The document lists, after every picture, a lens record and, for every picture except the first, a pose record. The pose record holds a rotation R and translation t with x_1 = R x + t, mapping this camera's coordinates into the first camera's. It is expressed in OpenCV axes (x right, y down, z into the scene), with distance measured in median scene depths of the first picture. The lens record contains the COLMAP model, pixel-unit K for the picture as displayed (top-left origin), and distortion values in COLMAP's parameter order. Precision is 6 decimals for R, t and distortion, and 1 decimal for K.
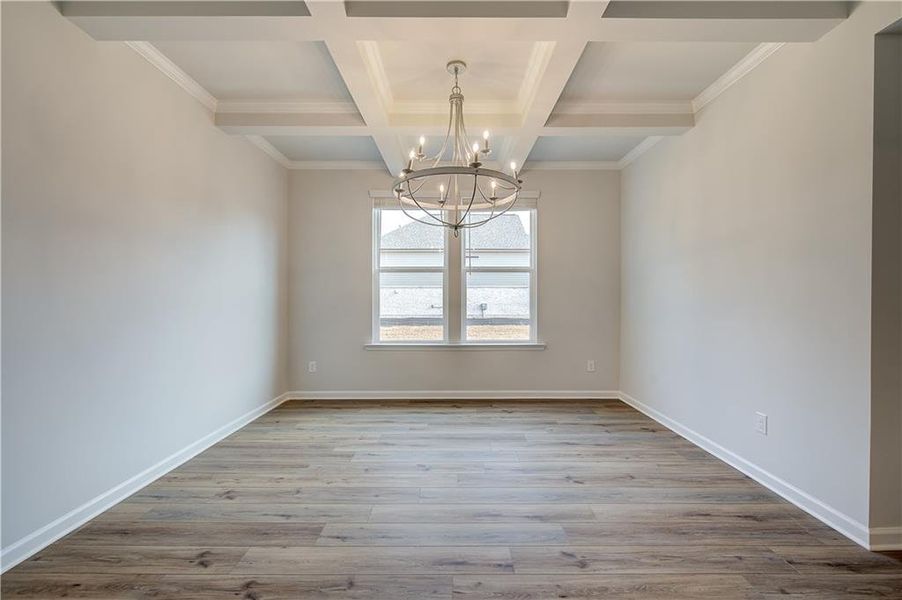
lens RADIAL K [[388.0, 0, 451.0], [0, 388.0, 300.0], [0, 0, 1]] dist [-0.003086, -0.000432]
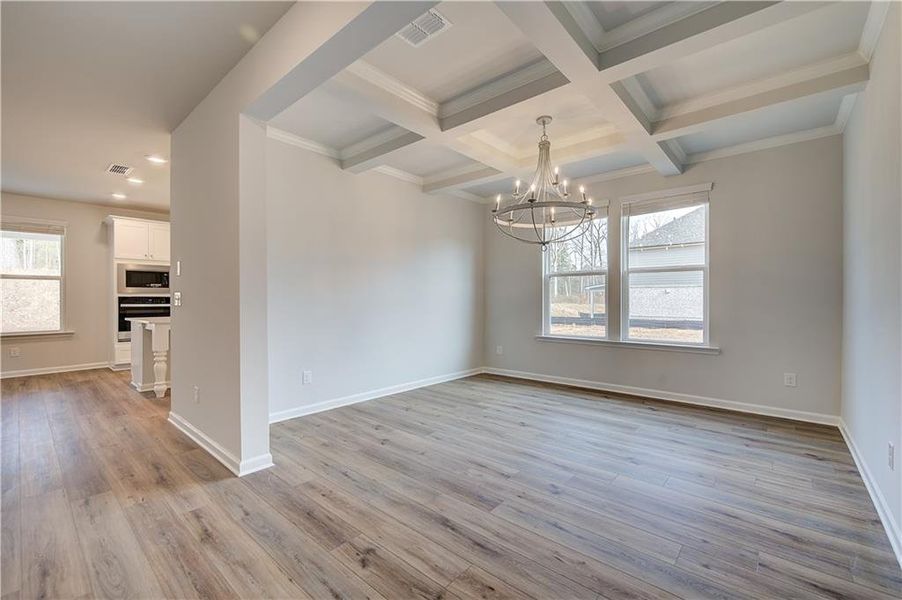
lens RADIAL K [[388.0, 0, 451.0], [0, 388.0, 300.0], [0, 0, 1]] dist [-0.003086, -0.000432]
pose [[0.757024, 0.001778, -0.653385, 0.474789], [-0.002603, 0.999997, -0.000295, 0.001686], [0.653382, 0.001924, 0.757026, -0.139621]]
